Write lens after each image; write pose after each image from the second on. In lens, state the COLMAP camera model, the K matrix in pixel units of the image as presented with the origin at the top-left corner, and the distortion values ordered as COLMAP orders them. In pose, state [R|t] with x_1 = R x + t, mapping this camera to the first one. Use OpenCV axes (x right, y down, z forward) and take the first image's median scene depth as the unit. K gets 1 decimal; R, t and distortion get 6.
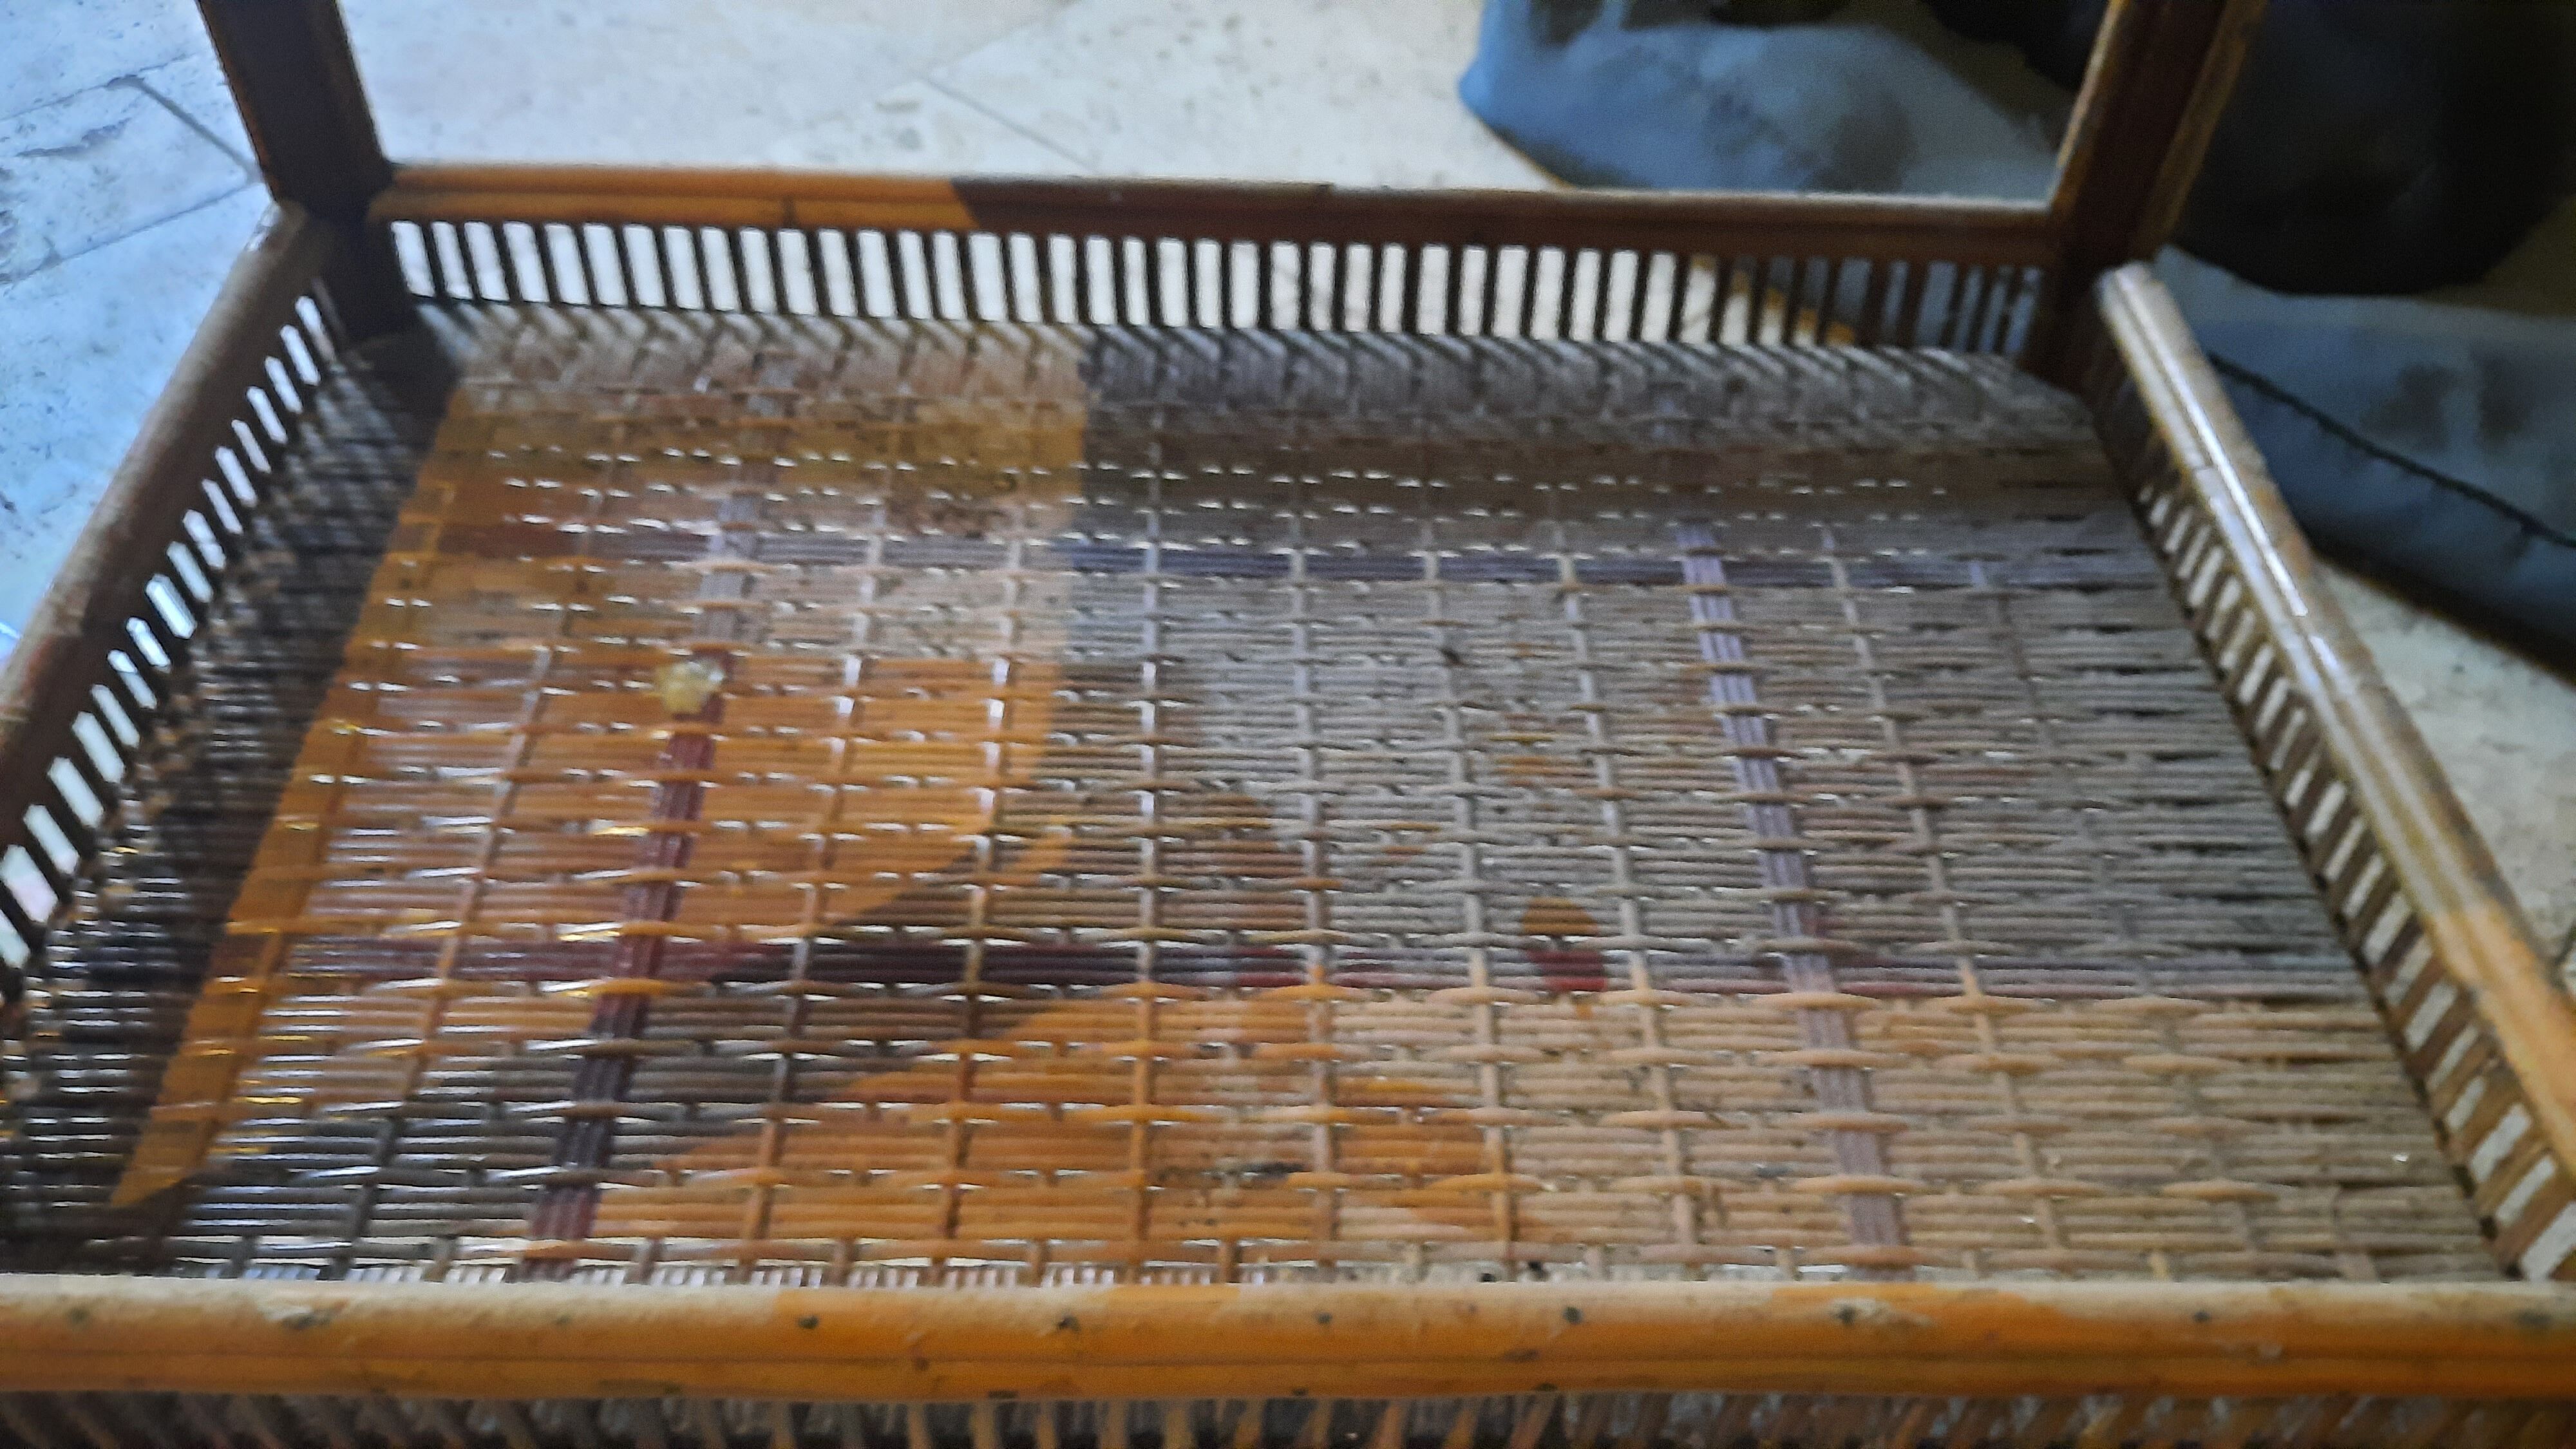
lens RADIAL K [[1999.5, 0, 1288.0], [0, 1999.5, 724.5], [0, 0, 1]] dist [0.033518, -0.005331]
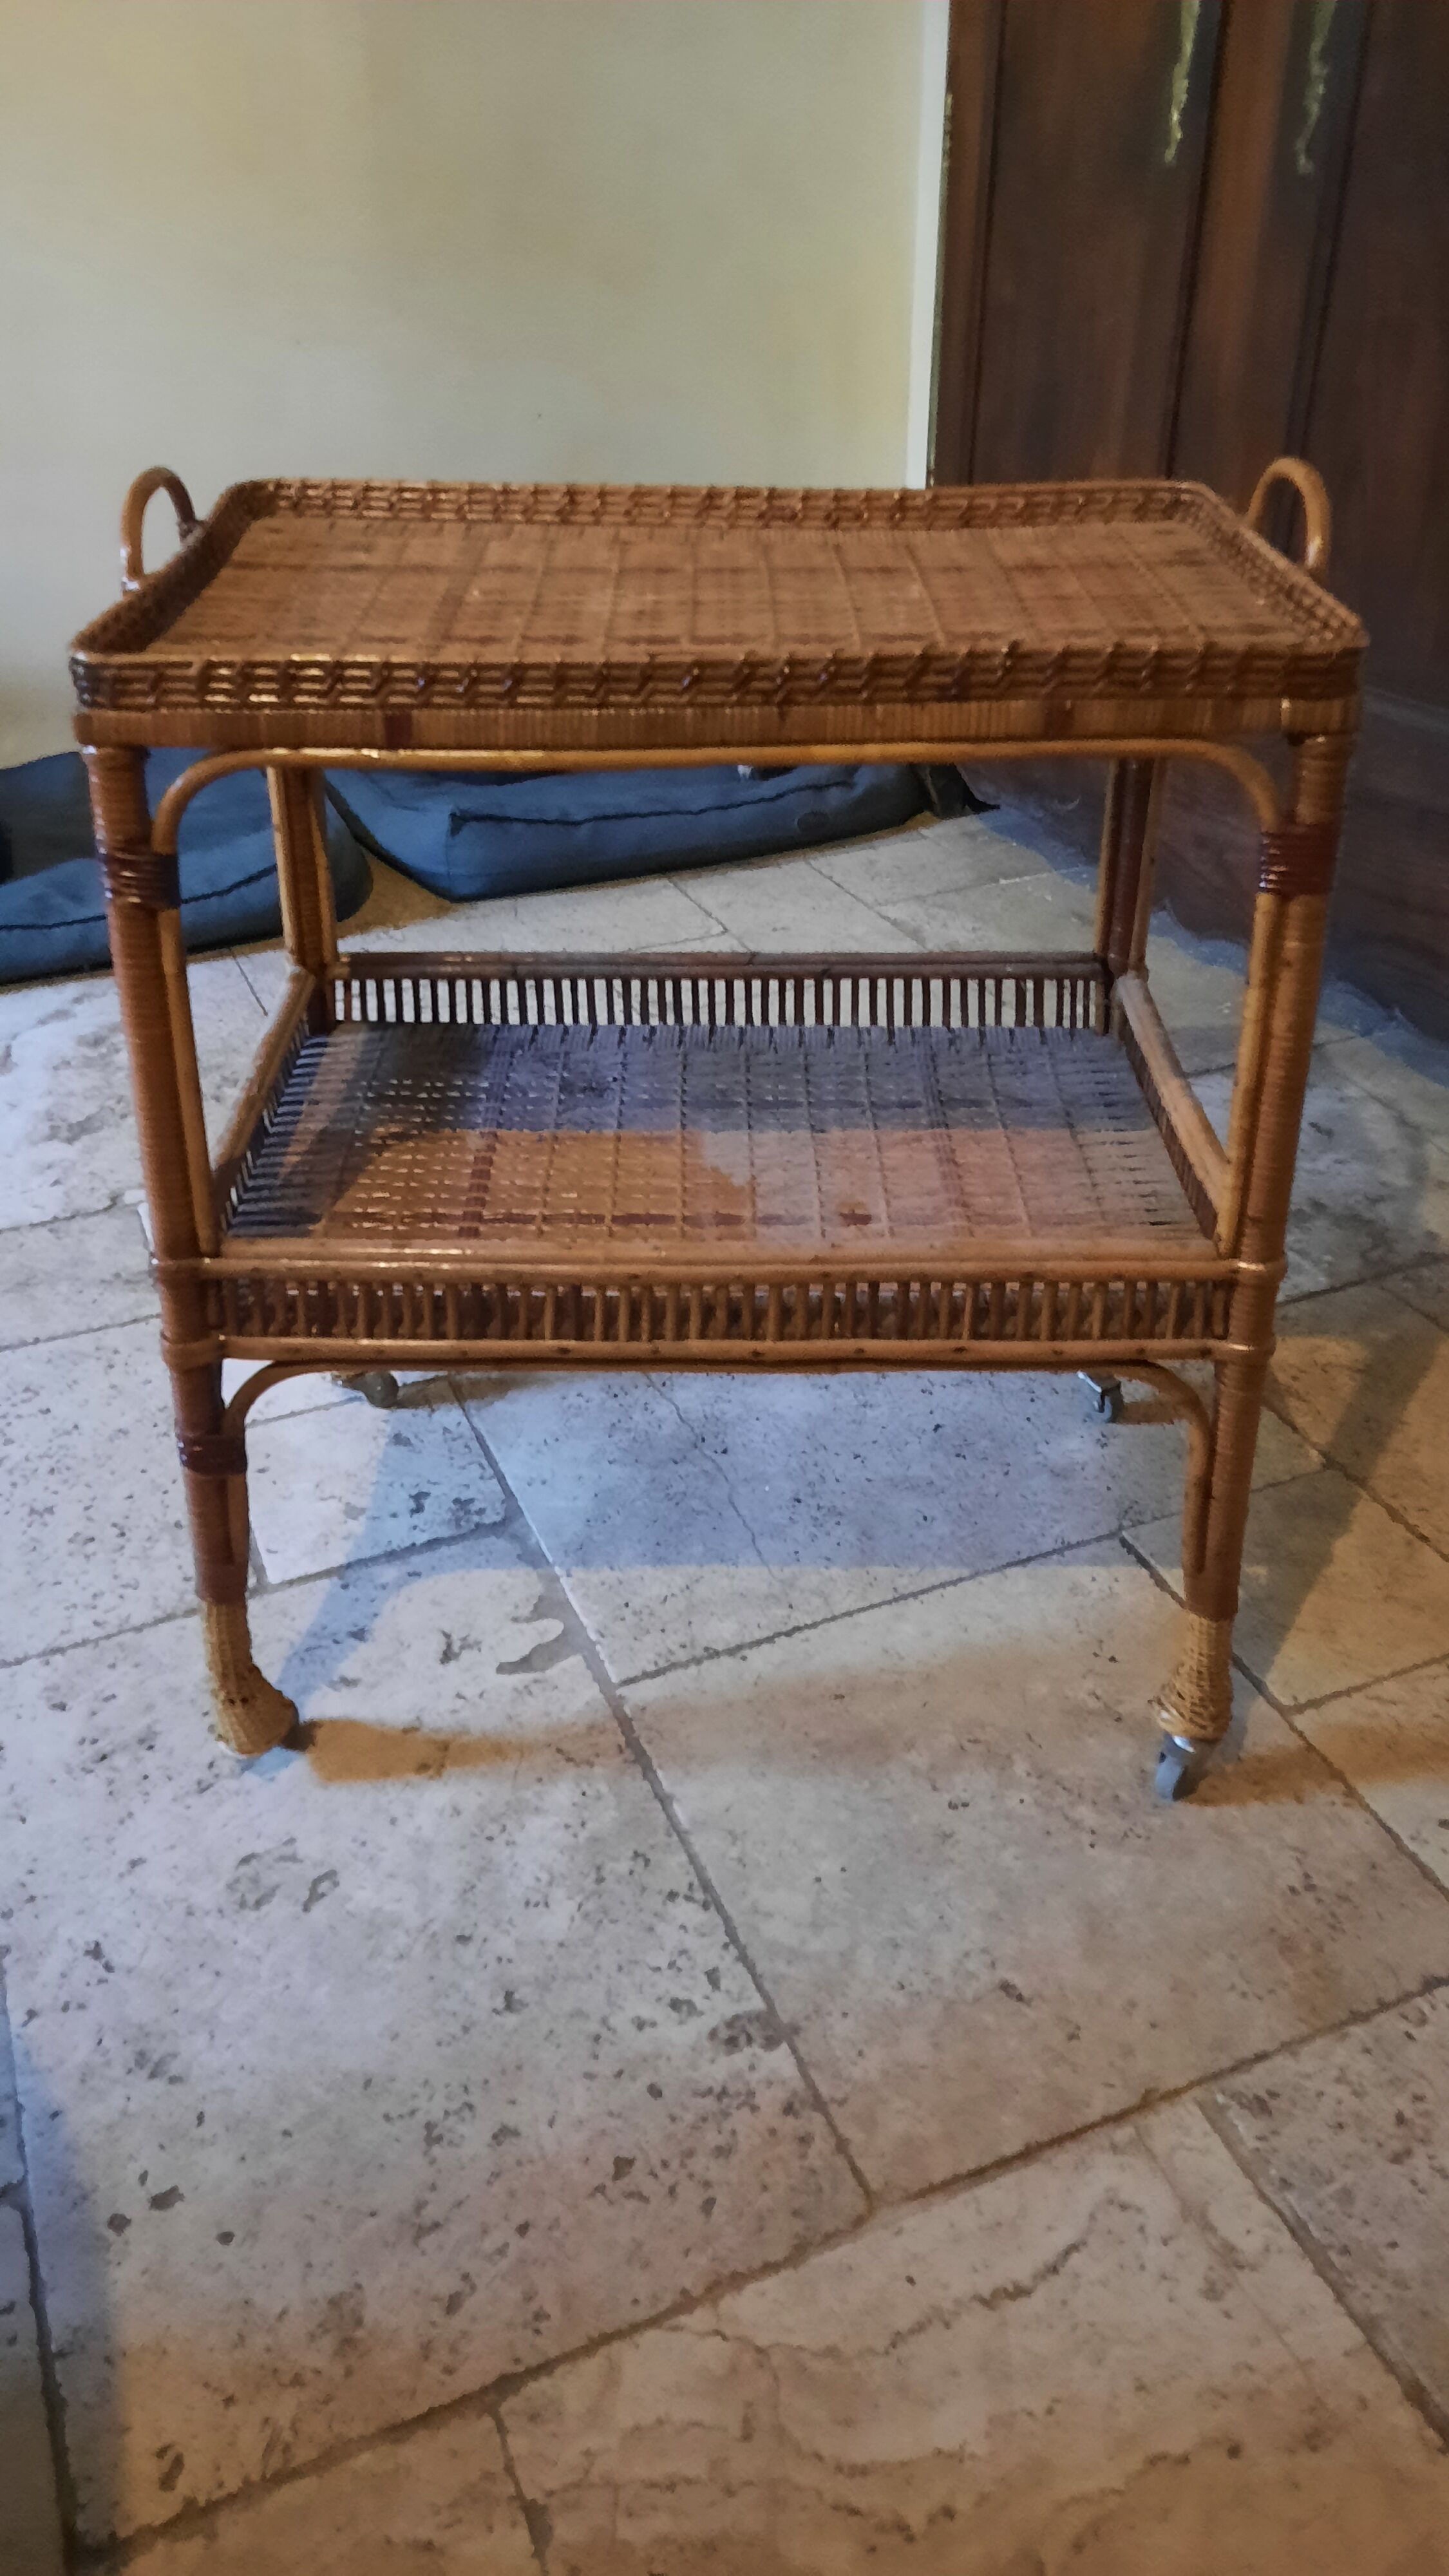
lens RADIAL K [[1975.4, 0, 724.5], [0, 1975.4, 1288.0], [0, 0, 1]] dist [0.087559, -0.112748]
pose [[0.998645, -0.032576, -0.040585, 0.068316], [0.021951, 0.970757, -0.239060, 0.672902], [0.047185, 0.237846, 0.970156, -1.128685]]
